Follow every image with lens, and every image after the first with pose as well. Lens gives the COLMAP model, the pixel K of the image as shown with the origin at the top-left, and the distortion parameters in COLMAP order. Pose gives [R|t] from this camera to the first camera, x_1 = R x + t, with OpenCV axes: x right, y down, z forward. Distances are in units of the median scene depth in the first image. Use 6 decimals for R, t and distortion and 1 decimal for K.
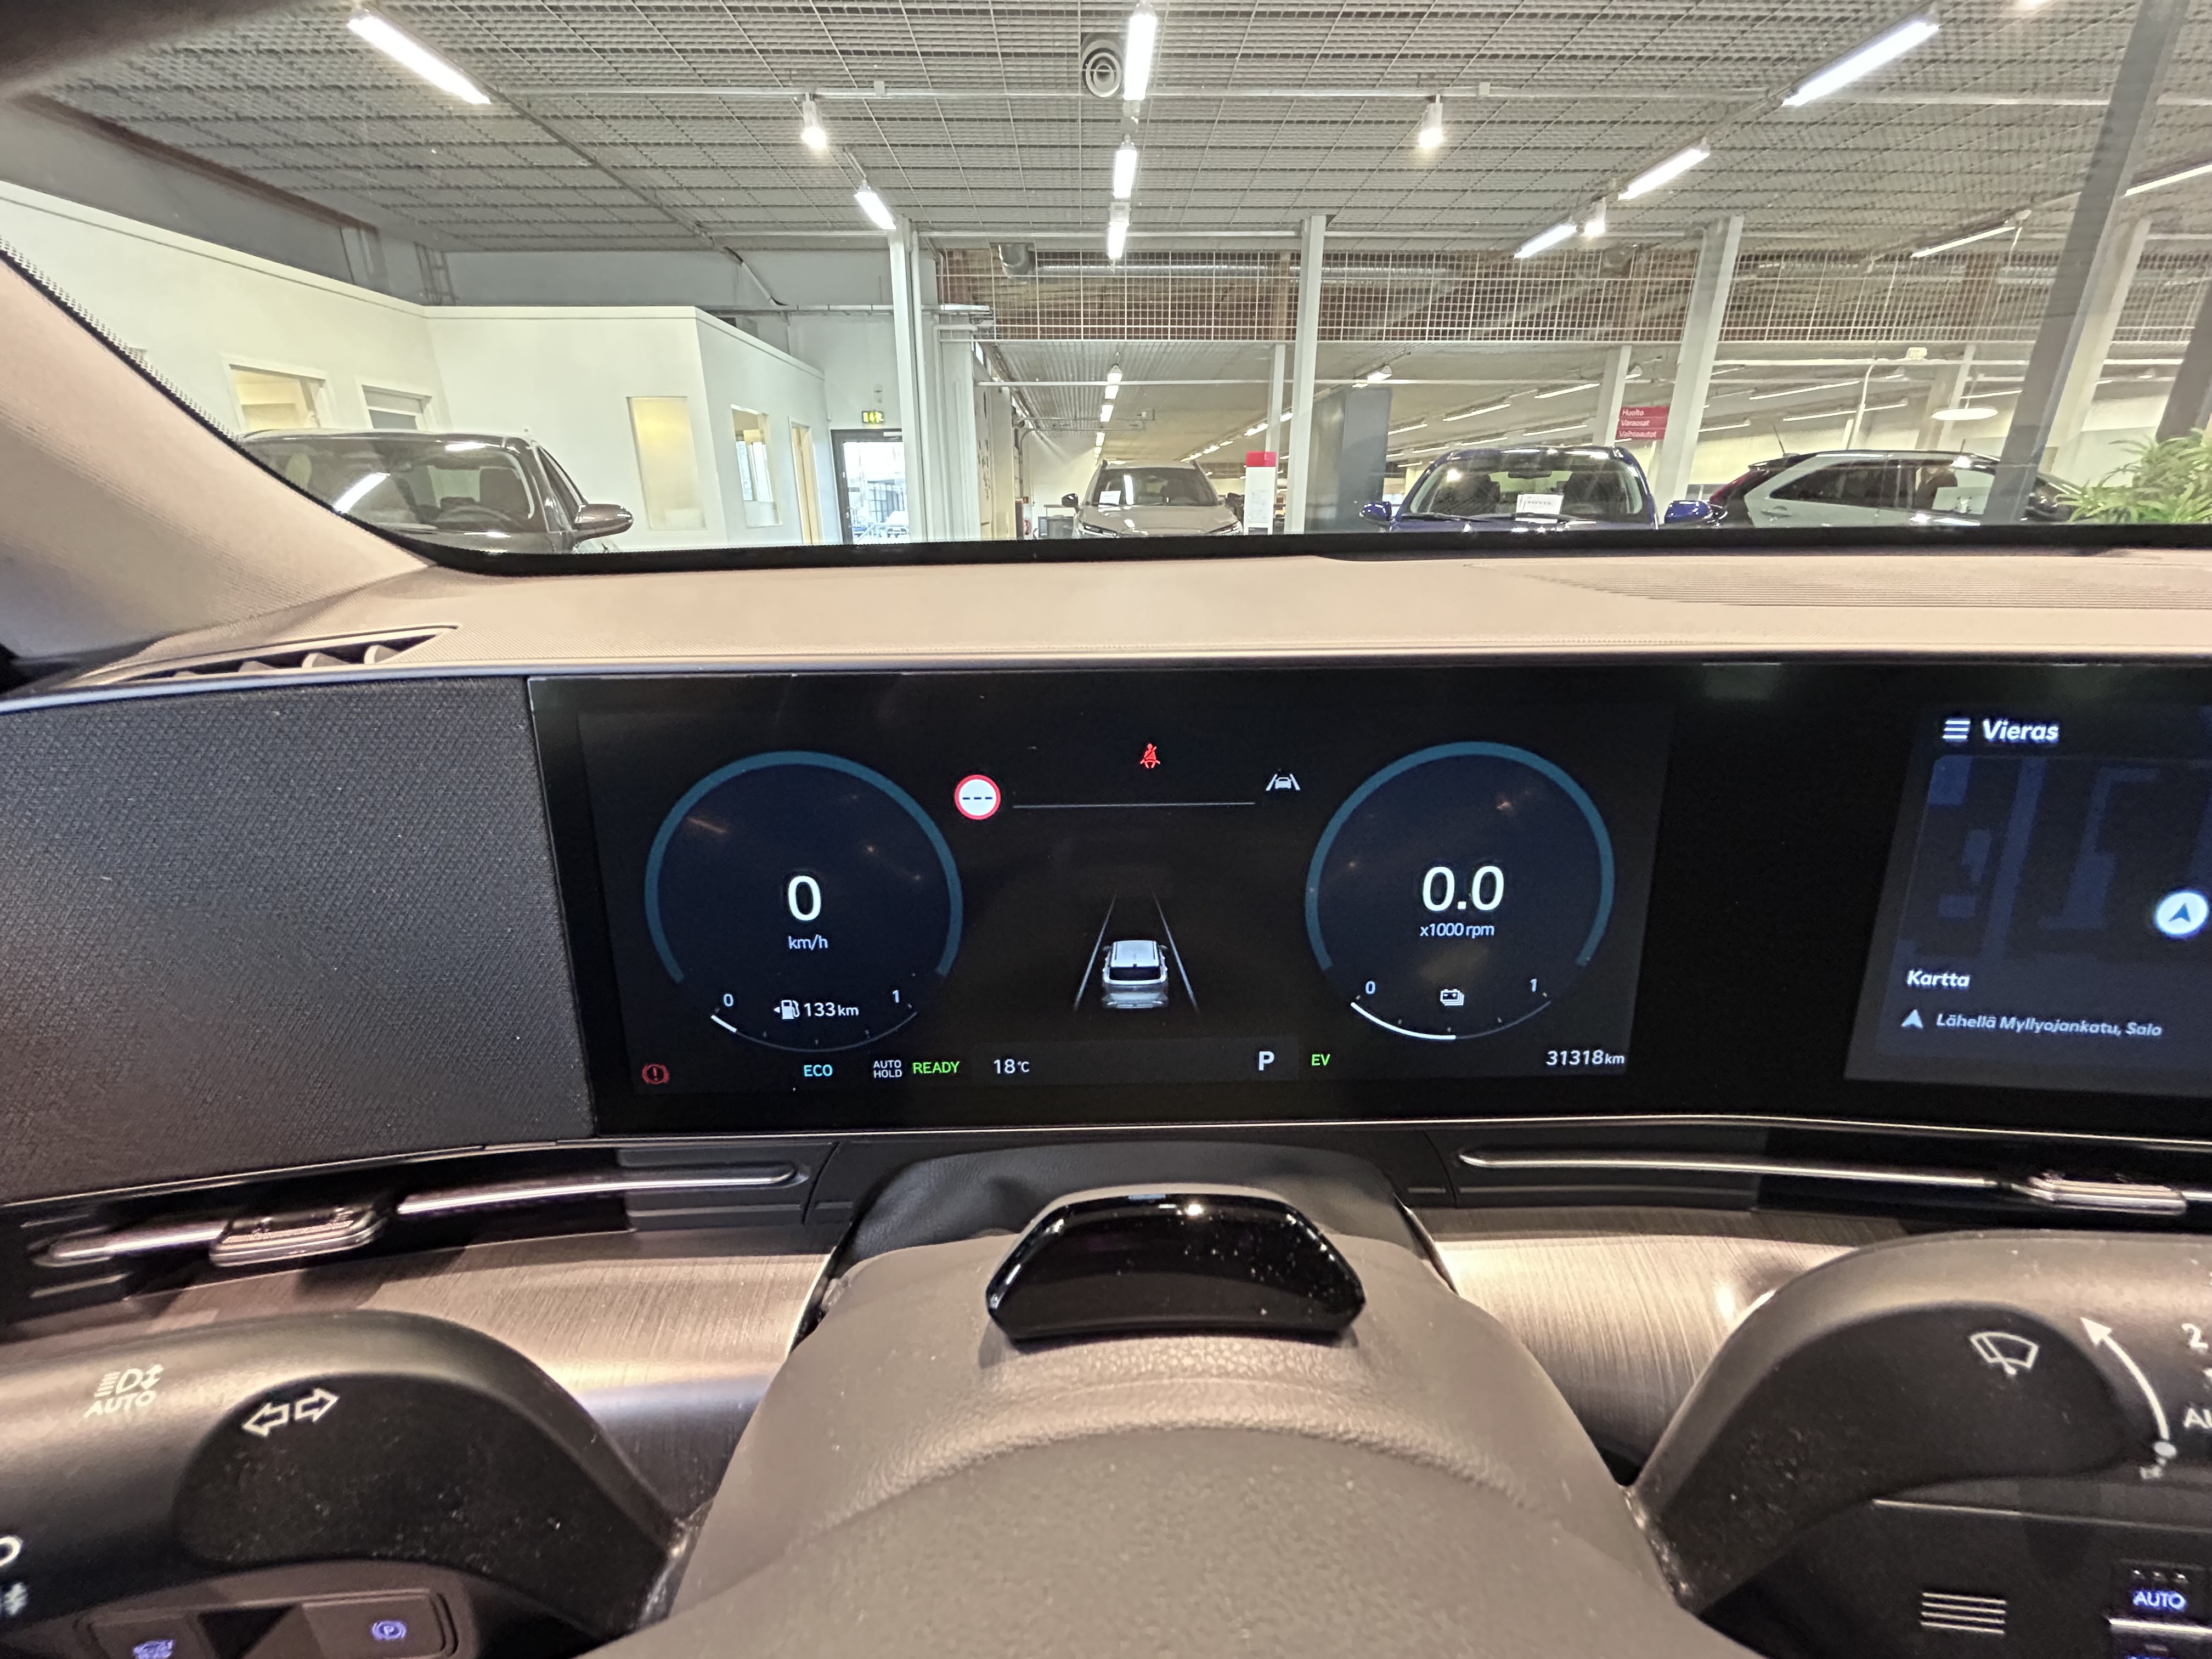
lens RADIAL K [[883.8, 0, 1102.2], [0, 883.8, 821.5], [0, 0, 1]] dist [0.003543, -0.001252]
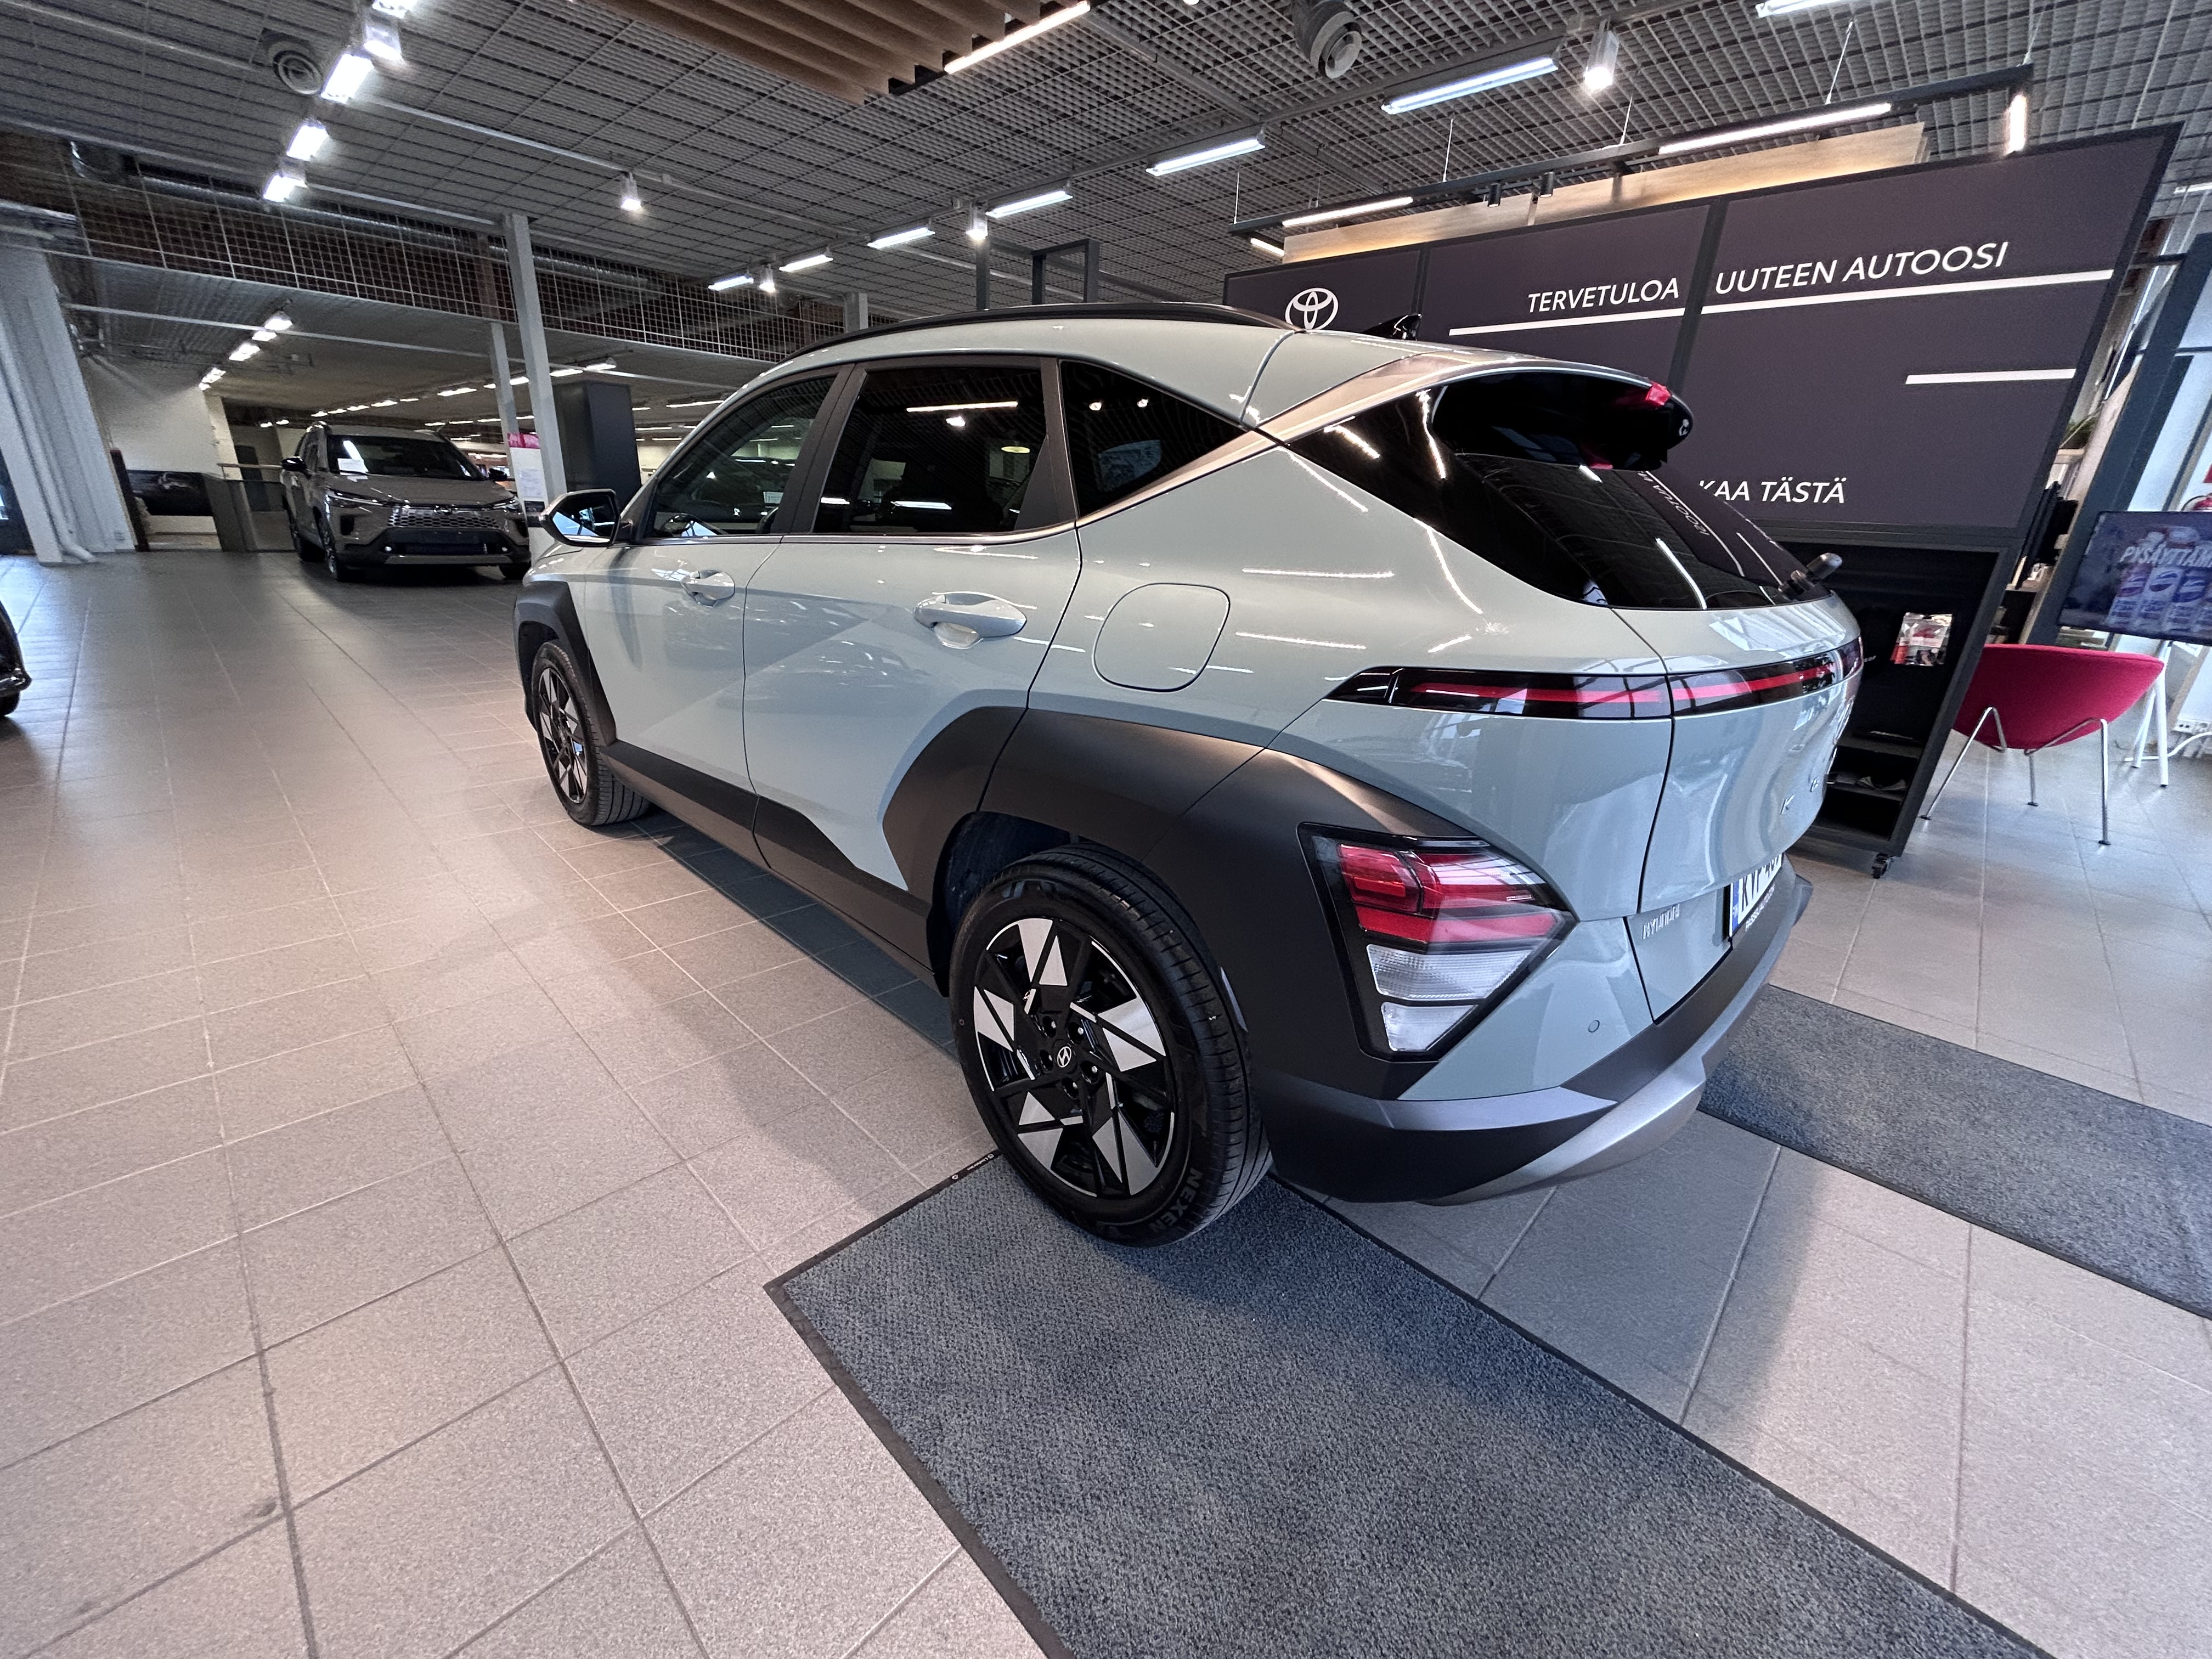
lens RADIAL K [[883.8, 0, 1107.5], [0, 883.8, 831.8], [0, 0, 1]] dist [0.003543, -0.001252]
pose [[0.707855, -0.208258, 0.674959, -0.133465], [0.187657, 0.976655, 0.104543, 0.077844], [-0.680974, 0.052660, 0.730411, -0.244263]]
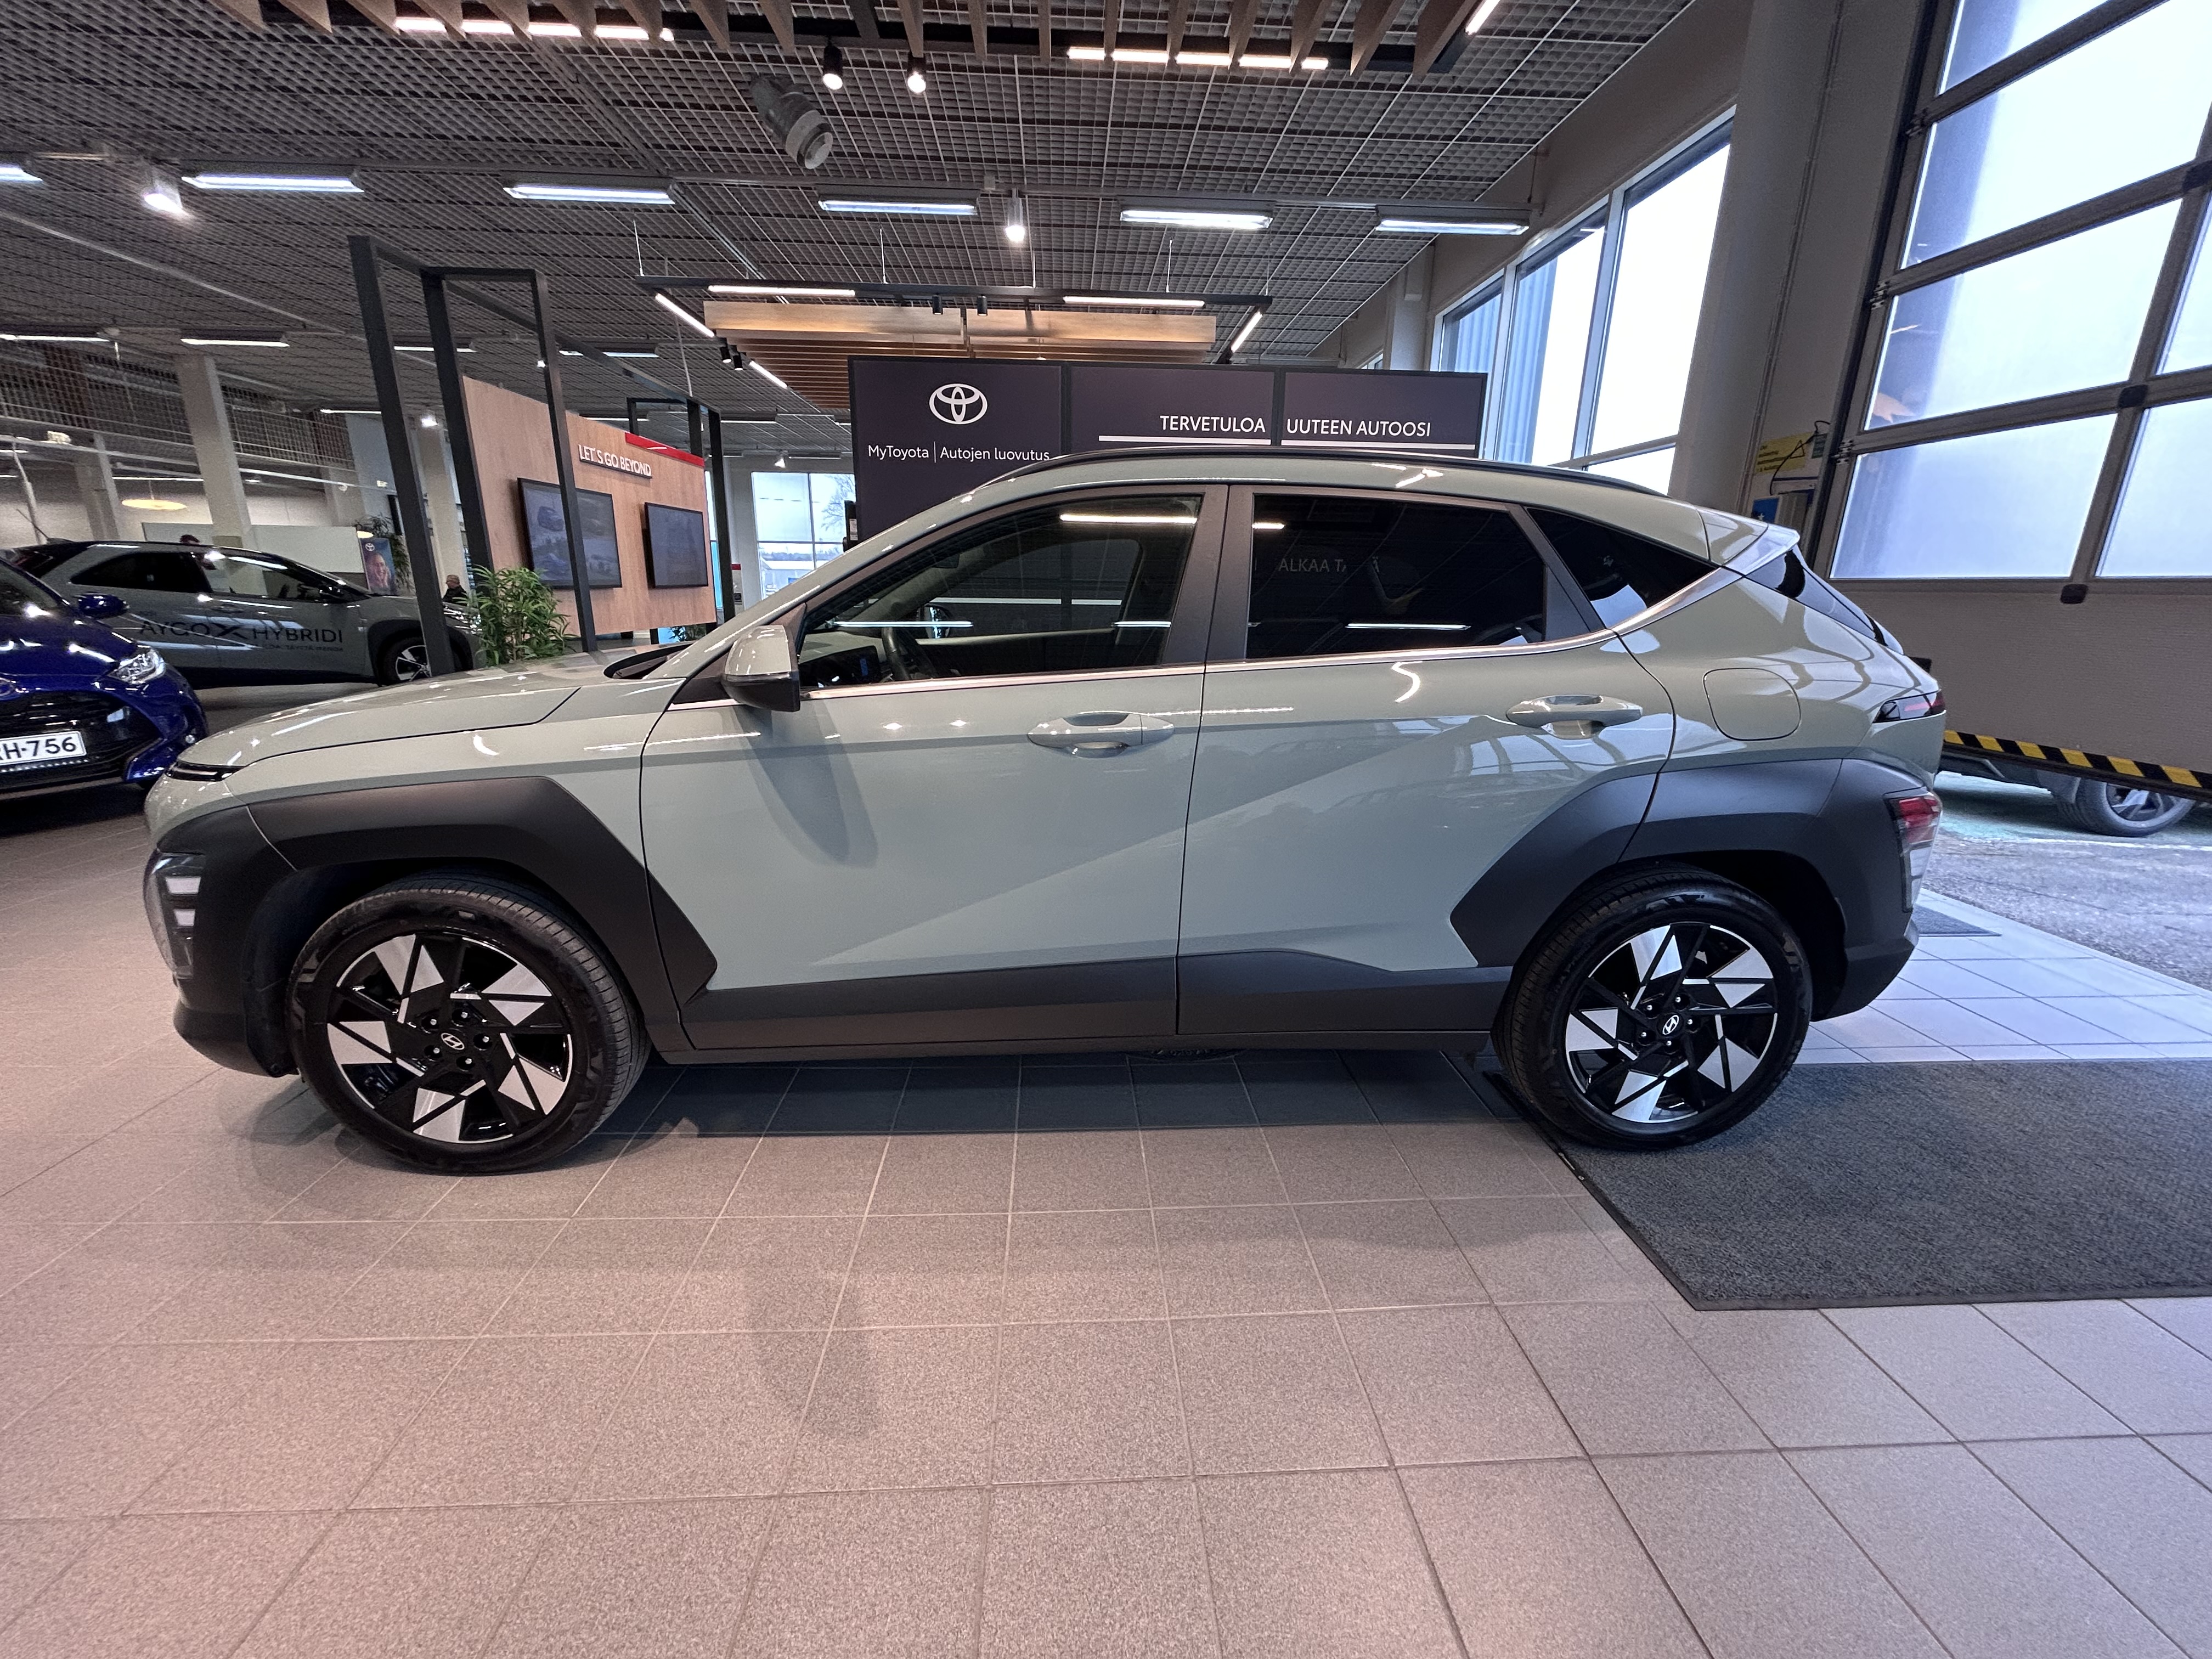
lens RADIAL K [[883.8, 0, 1107.2], [0, 883.8, 825.5], [0, 0, 1]] dist [0.003543, -0.001252]
pose [[-0.032594, -0.260520, 0.964918, -0.217322], [0.324248, 0.910458, 0.256769, 0.000072], [-0.945410, 0.321242, 0.054797, -0.040277]]
